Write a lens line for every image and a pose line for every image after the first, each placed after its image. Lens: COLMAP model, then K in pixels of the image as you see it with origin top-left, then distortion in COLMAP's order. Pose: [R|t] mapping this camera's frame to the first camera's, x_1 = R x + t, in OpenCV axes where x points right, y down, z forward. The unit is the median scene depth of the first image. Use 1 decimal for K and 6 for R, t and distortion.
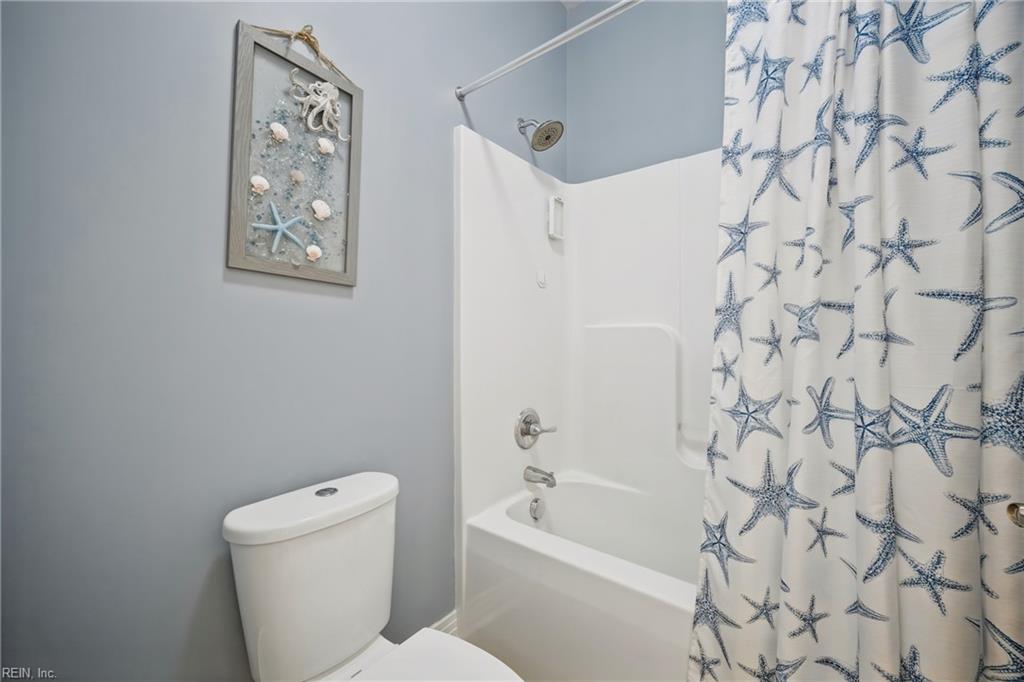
lens RADIAL K [[406.0, 0, 509.8], [0, 406.0, 345.0], [0, 0, 1]] dist [0.000849, 0.000061]
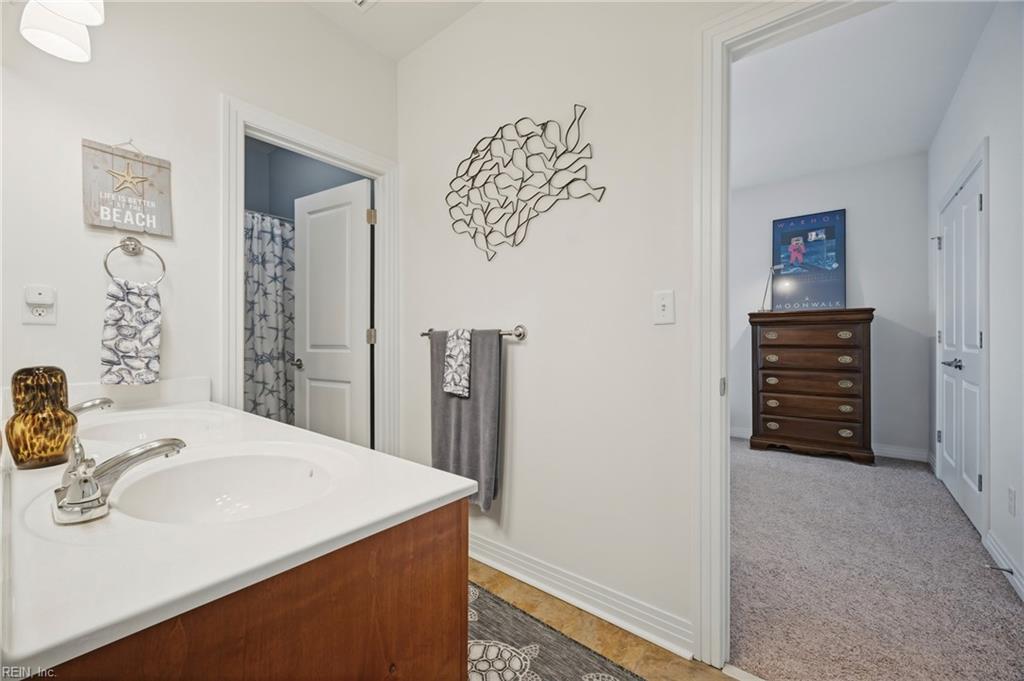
lens RADIAL K [[406.0, 0, 510.7], [0, 406.0, 341.2], [0, 0, 1]] dist [0.000849, 0.000061]
pose [[0.035415, -0.004030, 0.999365, -3.240677], [0.008016, 0.999961, 0.003748, 0.024277], [-0.999341, 0.007878, 0.035446, -1.744938]]
